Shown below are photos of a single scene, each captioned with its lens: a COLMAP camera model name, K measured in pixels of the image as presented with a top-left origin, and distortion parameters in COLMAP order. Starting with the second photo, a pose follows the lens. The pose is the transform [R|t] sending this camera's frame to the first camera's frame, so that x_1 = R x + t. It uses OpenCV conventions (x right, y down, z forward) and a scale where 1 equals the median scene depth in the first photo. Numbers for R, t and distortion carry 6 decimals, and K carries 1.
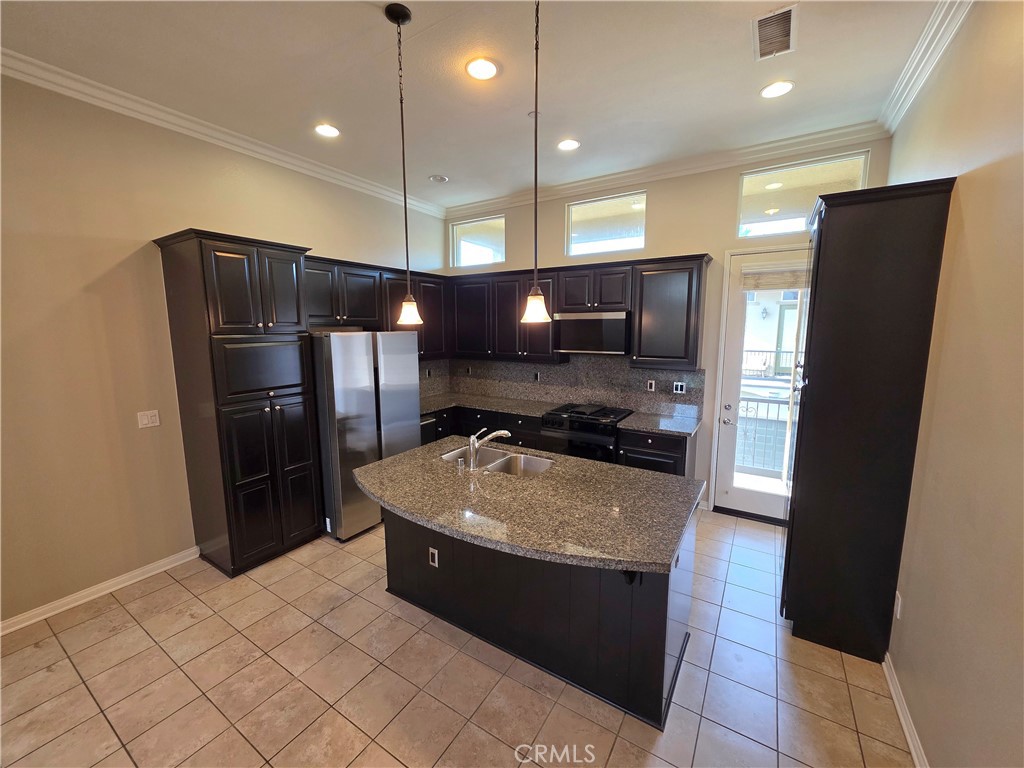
lens RADIAL K [[408.5, 0, 511.9], [0, 408.5, 384.5], [0, 0, 1]] dist [-0.004759, 0.001025]
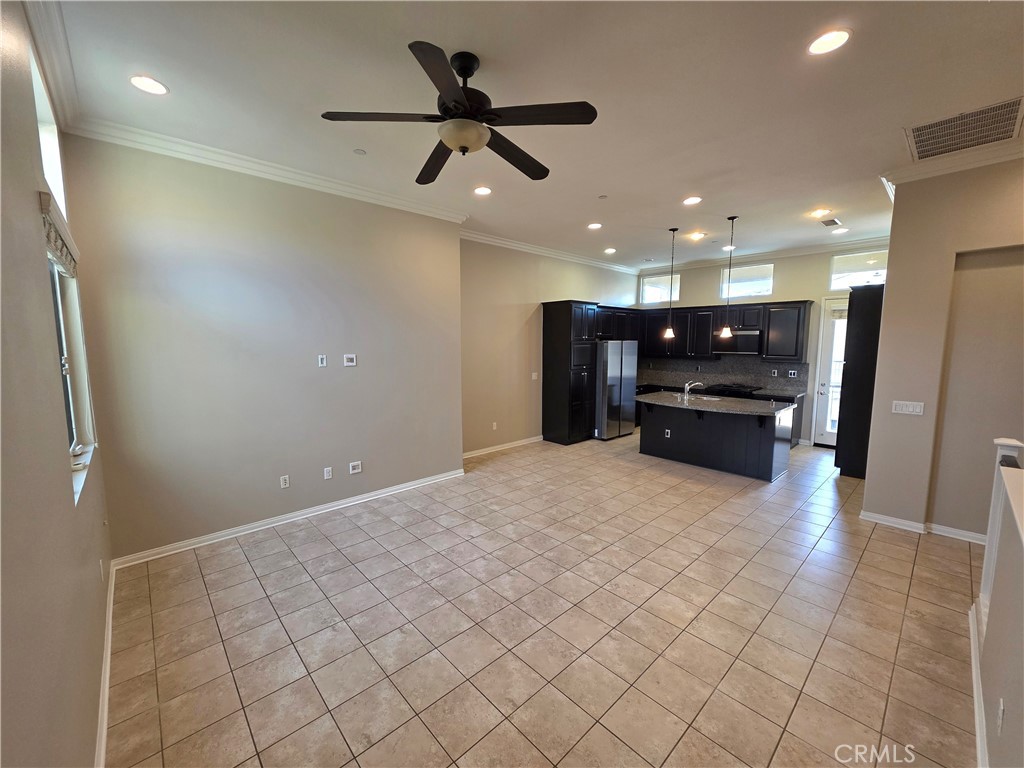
lens RADIAL K [[408.5, 0, 504.2], [0, 408.5, 386.7], [0, 0, 1]] dist [-0.004759, 0.001025]
pose [[0.962501, 0.033710, -0.269176, -0.352651], [-0.041524, 0.998864, -0.023389, 0.179628], [0.268082, 0.033689, 0.962807, -1.162150]]
